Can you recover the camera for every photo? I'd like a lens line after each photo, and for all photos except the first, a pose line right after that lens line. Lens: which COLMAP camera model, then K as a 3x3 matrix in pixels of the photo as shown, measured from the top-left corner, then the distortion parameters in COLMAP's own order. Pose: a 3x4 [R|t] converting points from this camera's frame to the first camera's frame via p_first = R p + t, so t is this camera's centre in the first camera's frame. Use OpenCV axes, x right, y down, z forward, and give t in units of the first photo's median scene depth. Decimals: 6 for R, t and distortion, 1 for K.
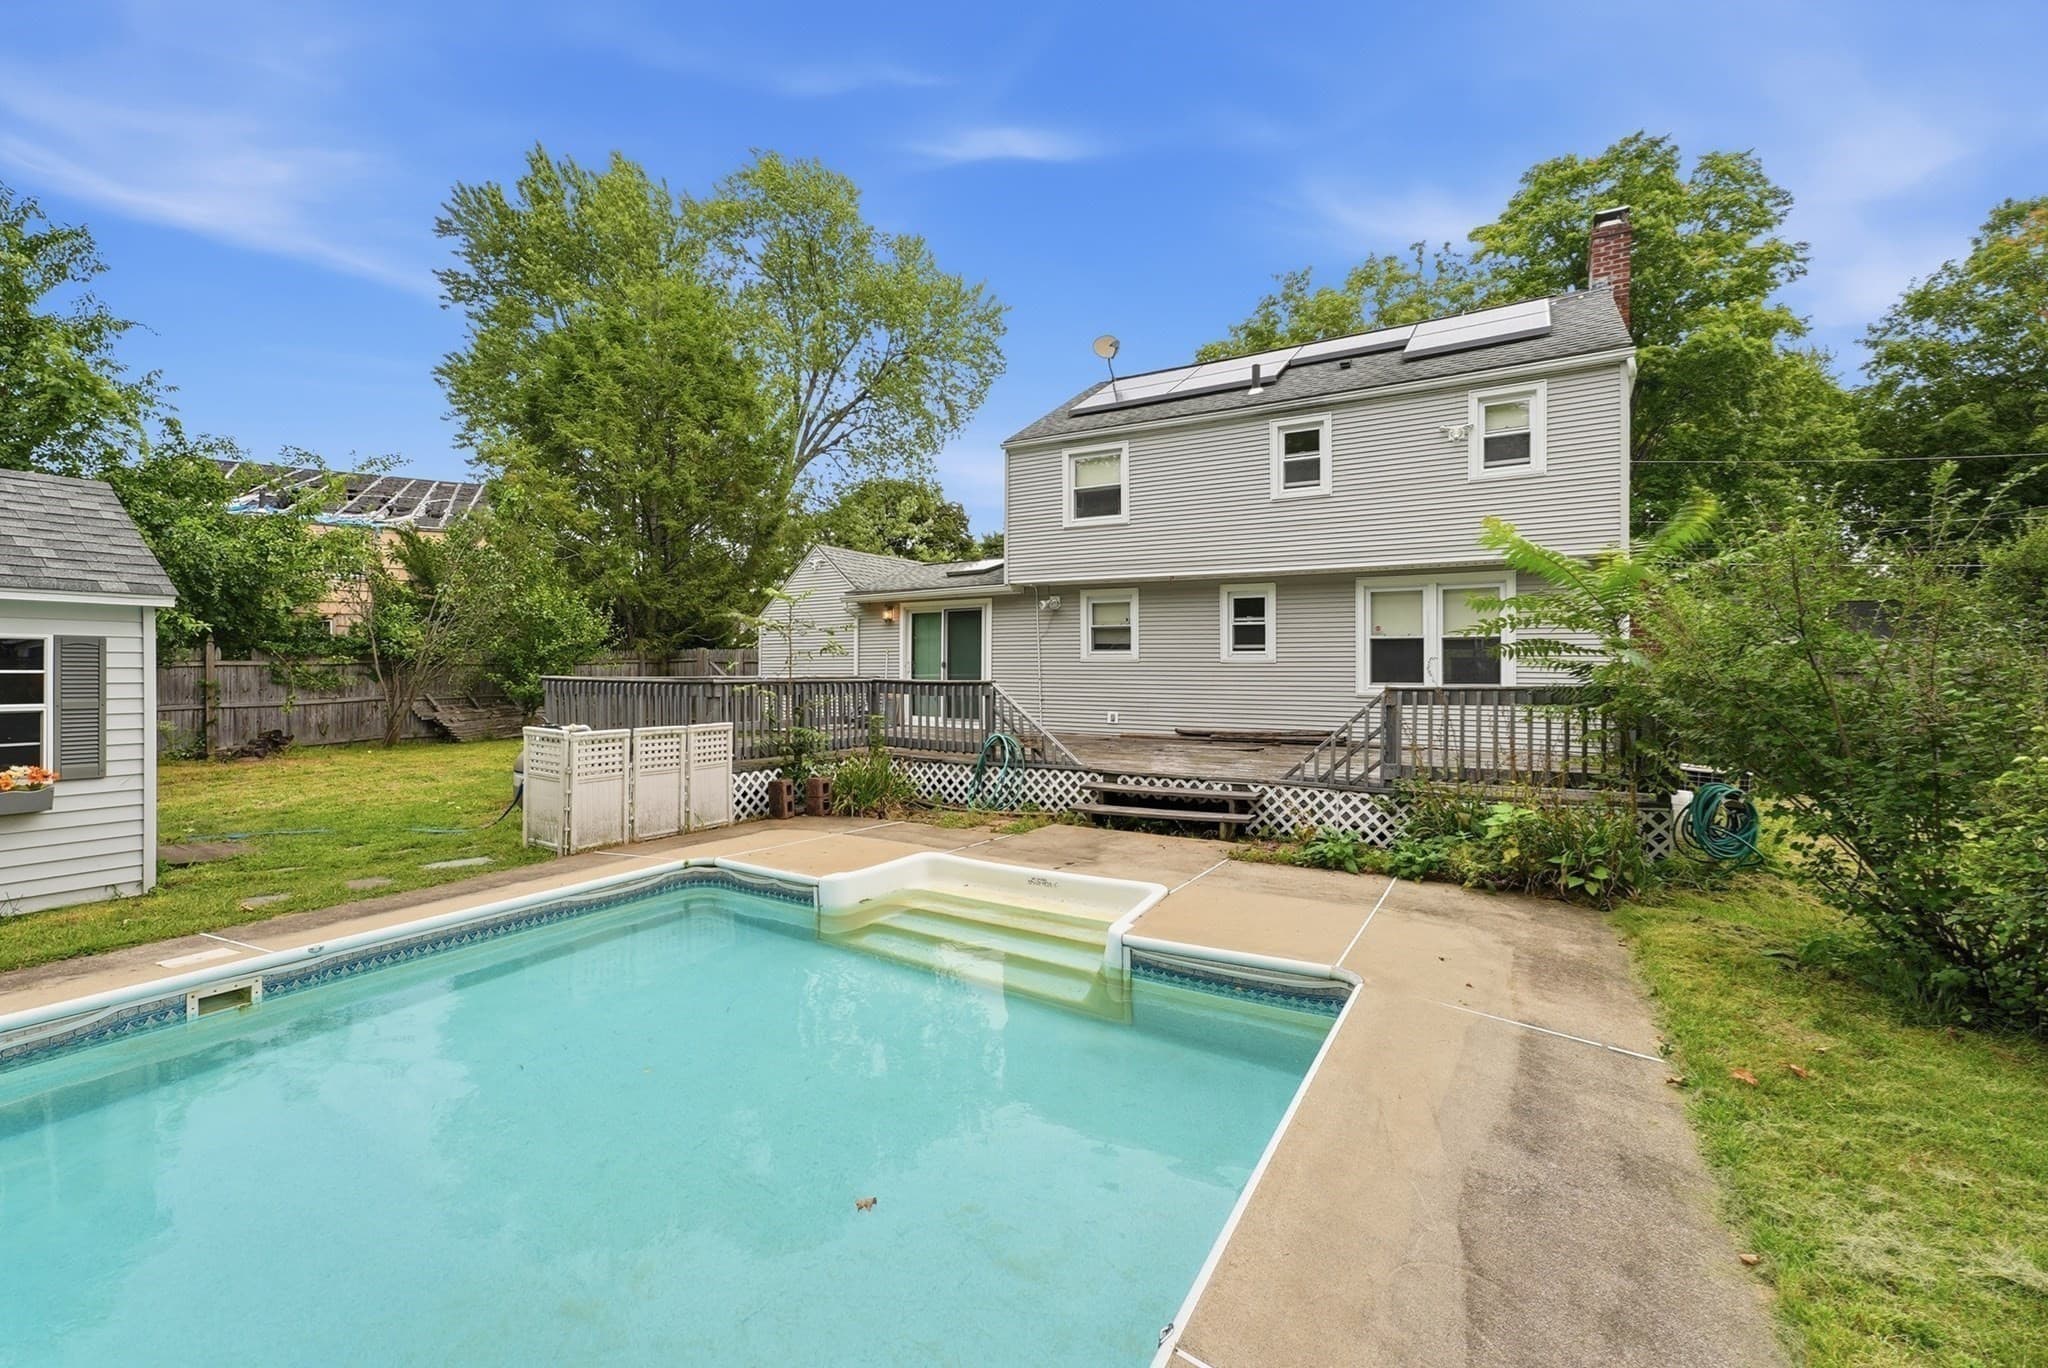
lens RADIAL K [[845.0, 0, 1034.9], [0, 845.0, 668.5], [0, 0, 1]] dist [-0.025708, 0.001966]
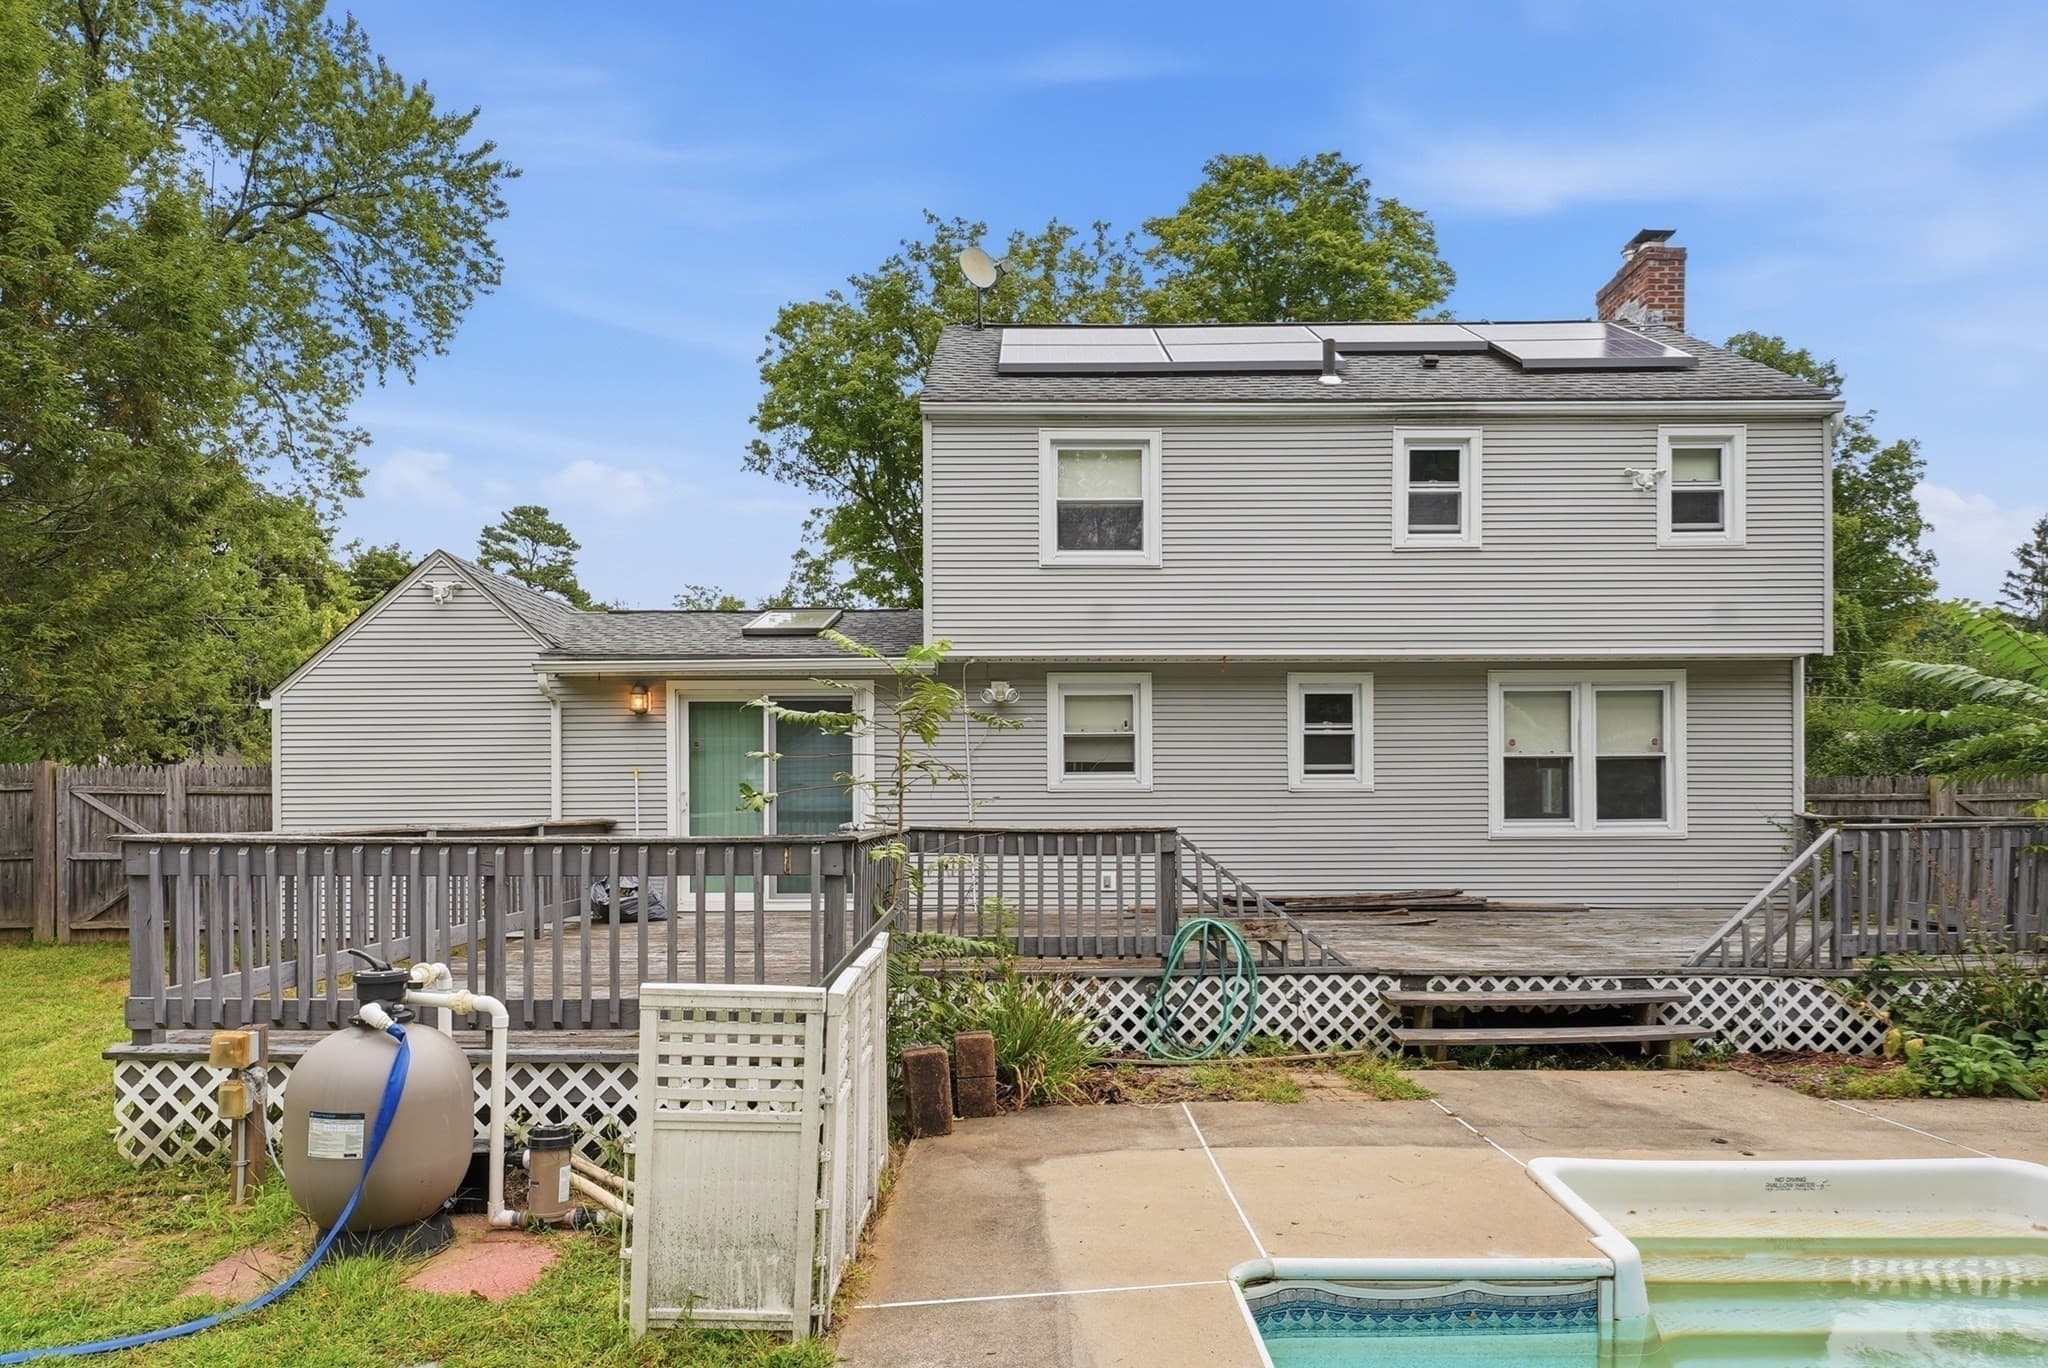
lens RADIAL K [[1252.3, 0, 1005.8], [0, 1252.3, 800.2], [0, 0, 1]] dist [0.011058, -0.003206]
pose [[0.870170, -0.004224, 0.492733, -0.418330], [0.005411, 0.999985, -0.000982, -0.000899], [-0.492721, 0.003521, 0.870180, 0.253613]]
